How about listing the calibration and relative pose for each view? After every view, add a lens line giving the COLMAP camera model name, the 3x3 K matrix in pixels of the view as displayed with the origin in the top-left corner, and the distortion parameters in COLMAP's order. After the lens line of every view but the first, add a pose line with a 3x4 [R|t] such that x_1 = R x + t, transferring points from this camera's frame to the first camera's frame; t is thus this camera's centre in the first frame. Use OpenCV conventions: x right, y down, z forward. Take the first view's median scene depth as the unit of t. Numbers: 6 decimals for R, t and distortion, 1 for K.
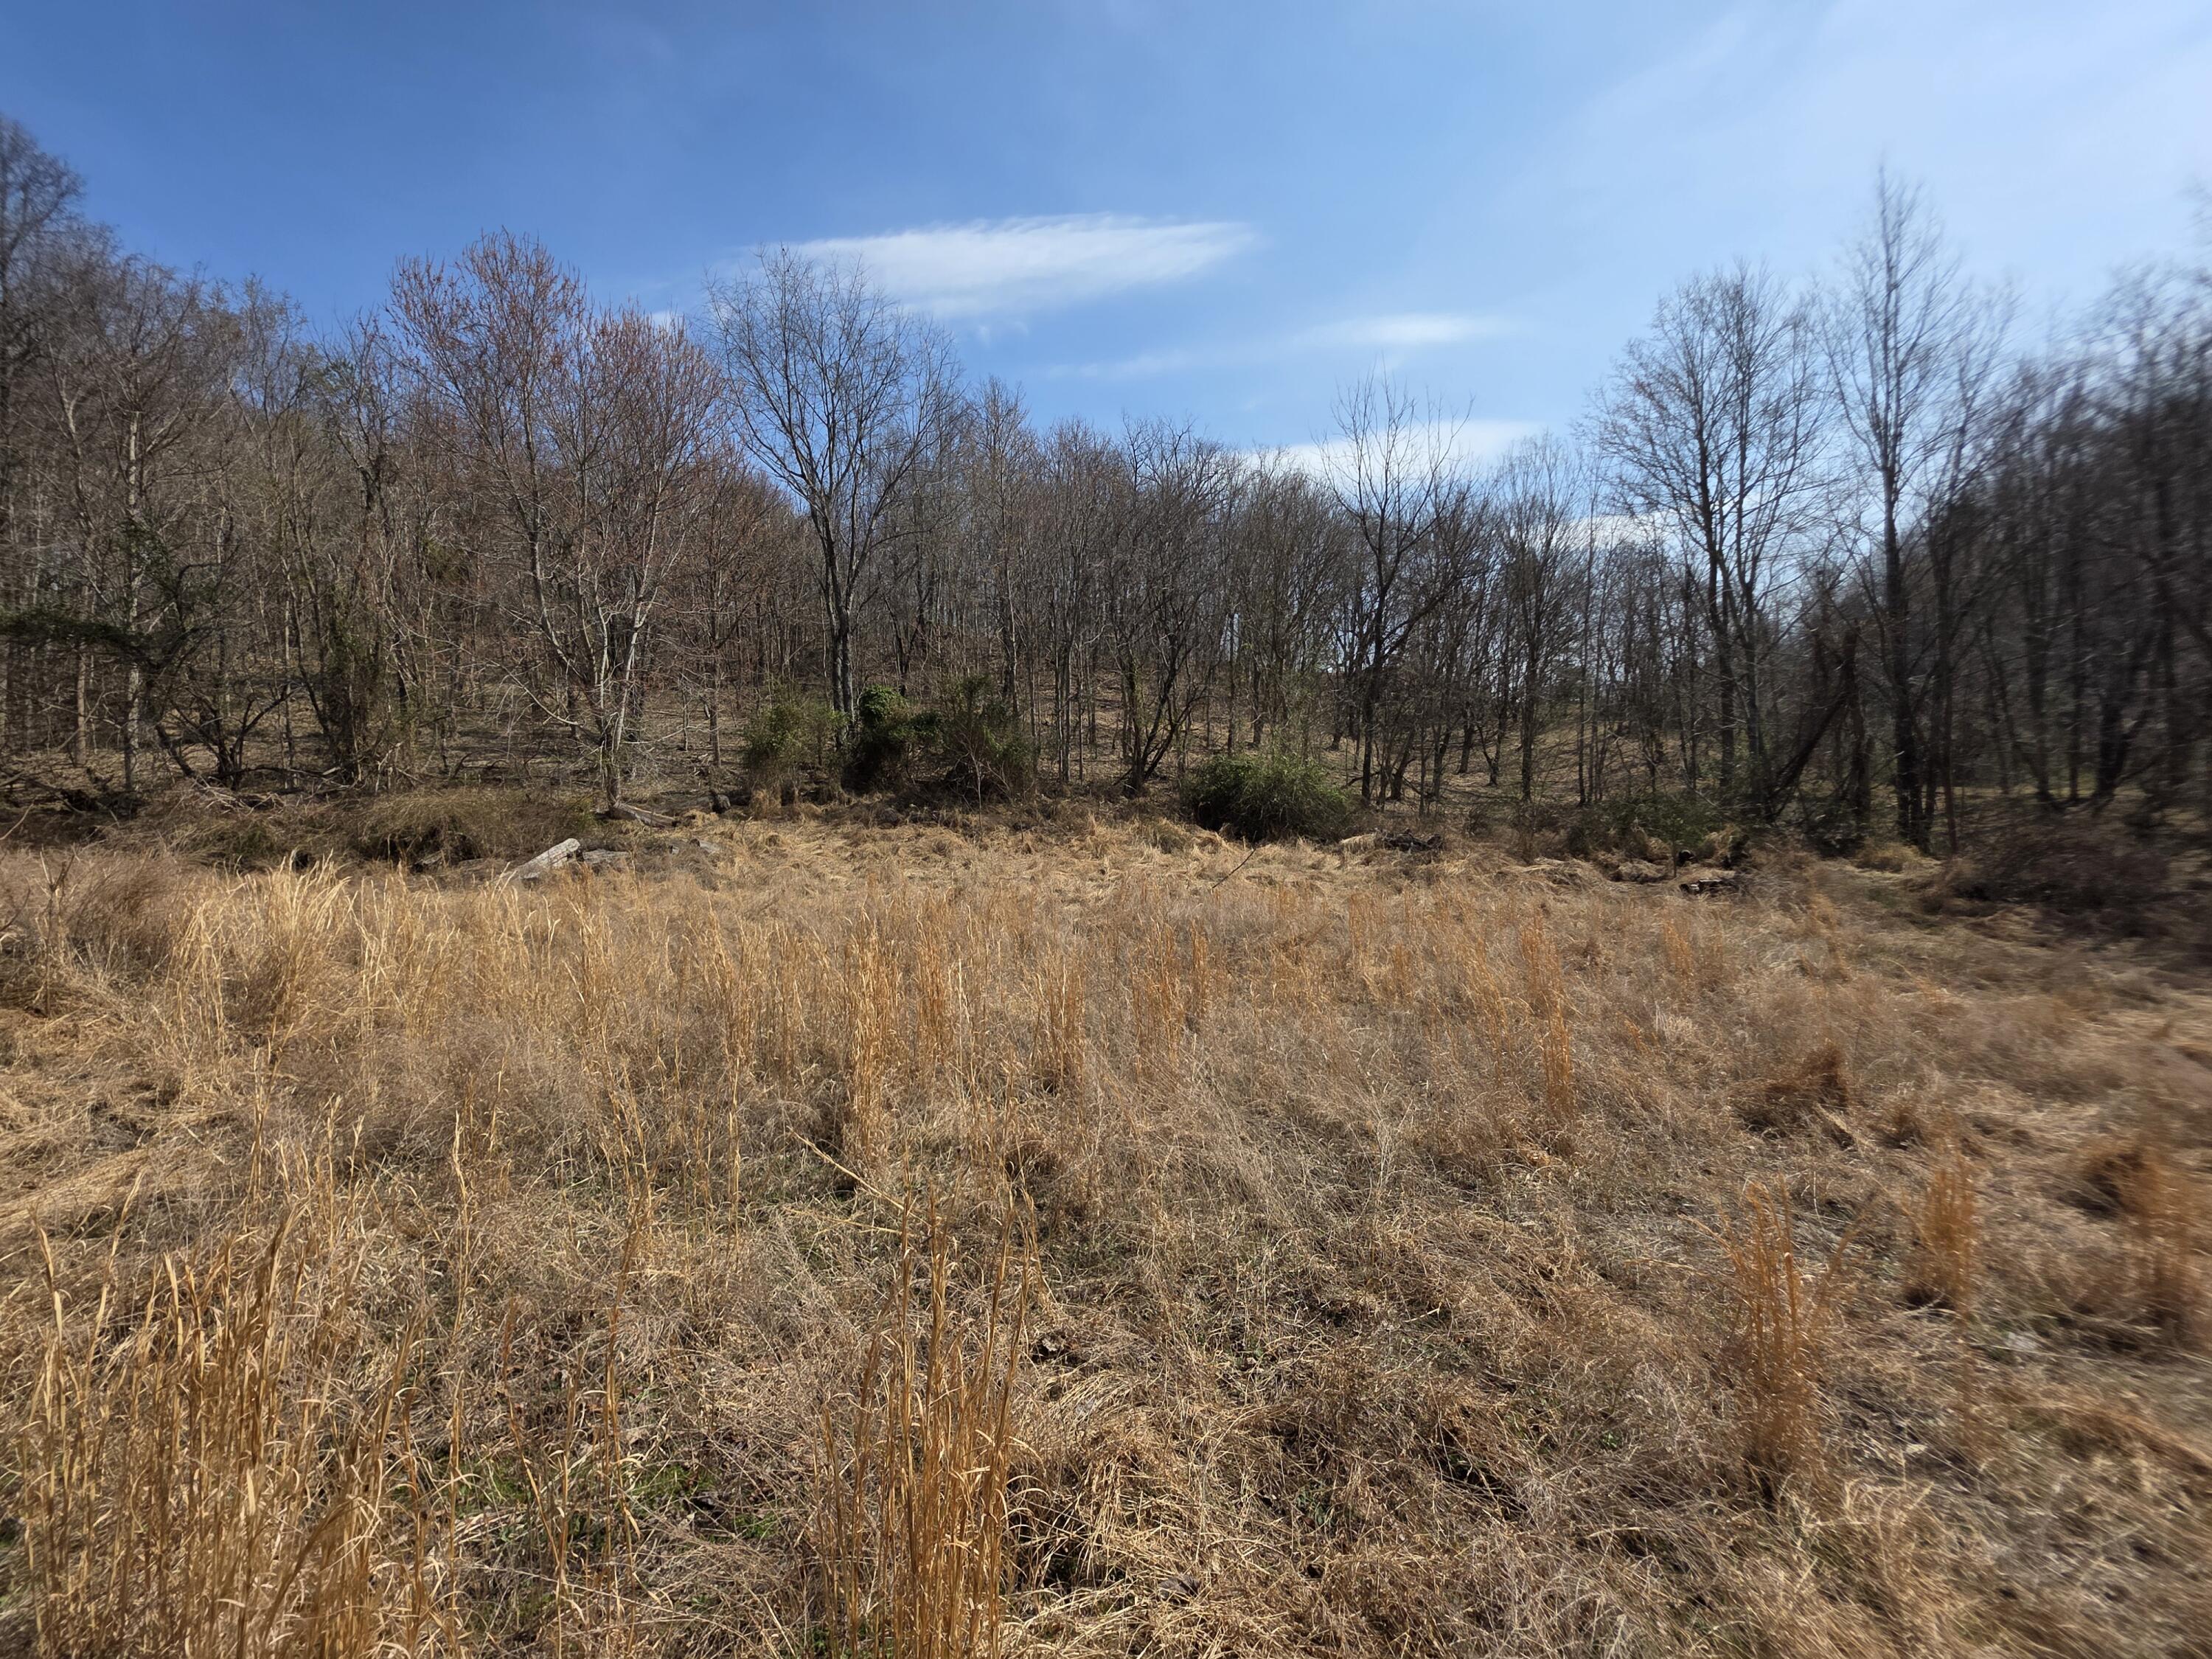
lens RADIAL K [[859.0, 0, 1094.4], [0, 859.0, 820.4], [0, 0, 1]] dist [0.000259, 0.000027]
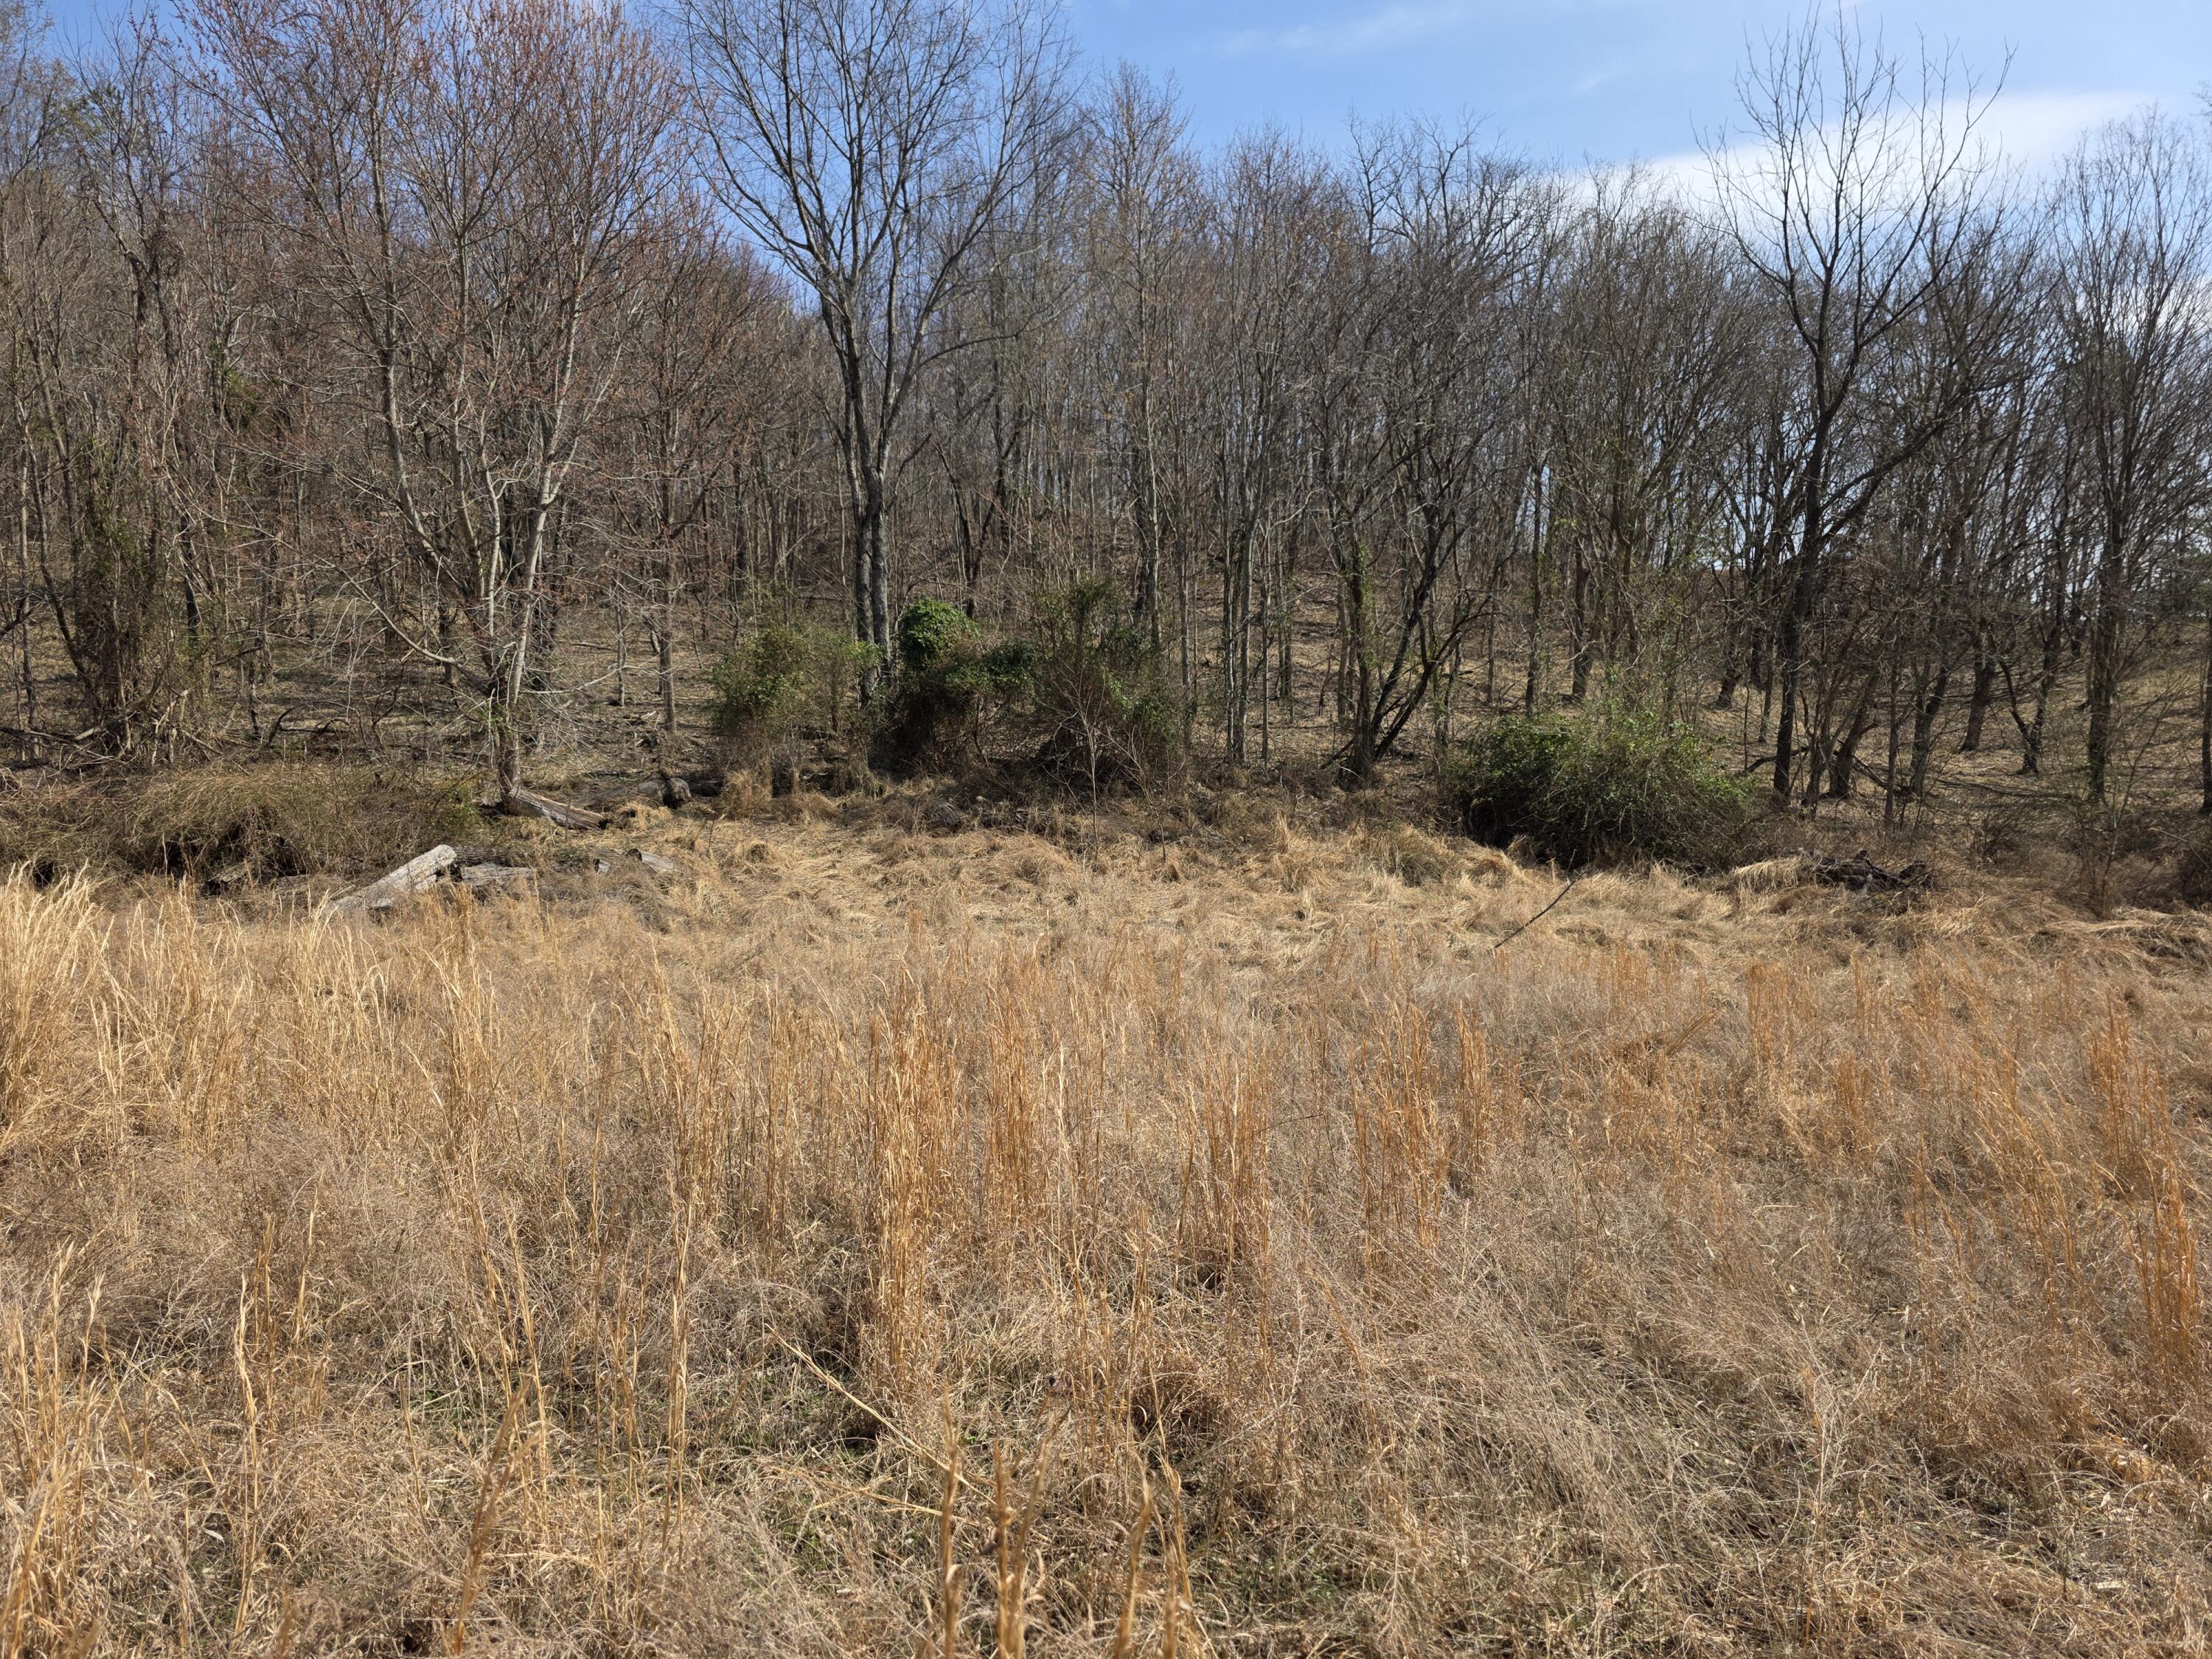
lens RADIAL K [[1443.4, 0, 1109.6], [0, 1443.4, 851.4], [0, 0, 1]] dist [0.072296, -0.070901]
pose [[0.992544, 0.015345, -0.120918, -0.001336], [-0.013504, 0.999780, 0.016030, 0.002268], [0.121138, -0.014278, 0.992533, 0.007331]]
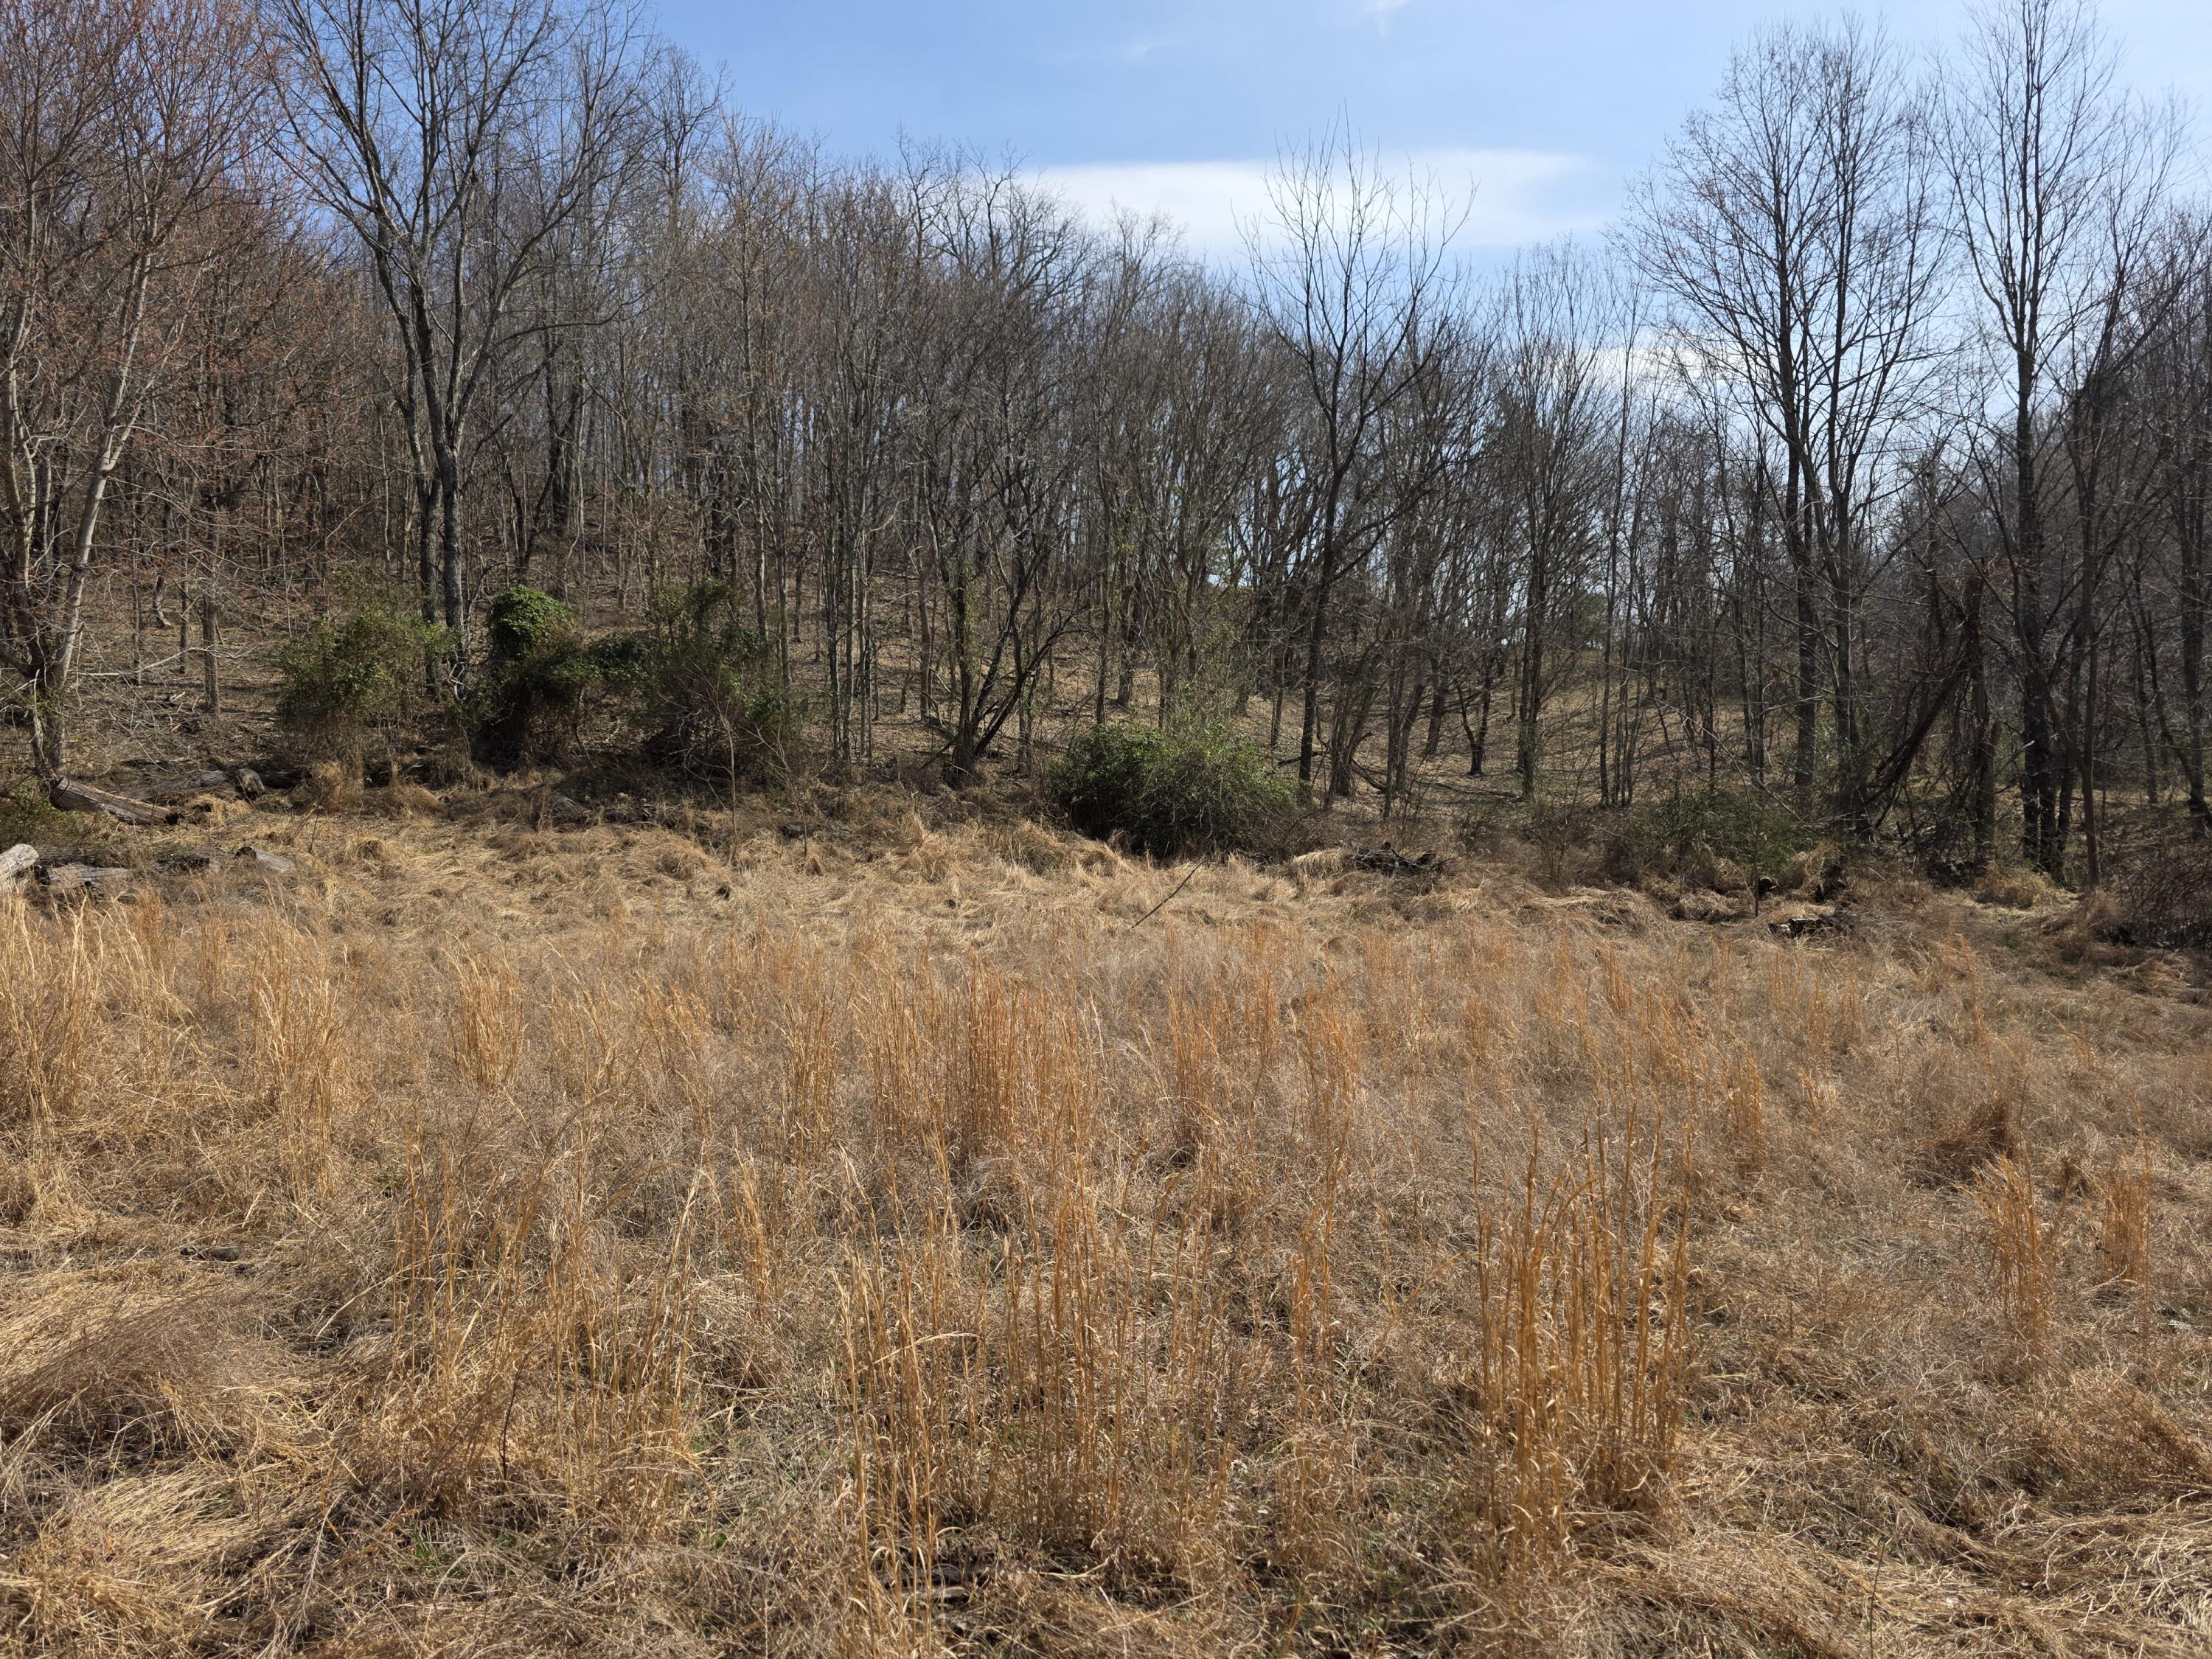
lens RADIAL K [[1578.2, 0, 986.1], [0, 1578.2, 823.5], [0, 0, 1]] dist [0.080406, -0.073138]
pose [[0.981489, 0.012303, 0.191123, -0.177554], [-0.013654, 0.999890, 0.005756, -0.007075], [-0.191031, -0.008259, 0.981549, -0.157697]]
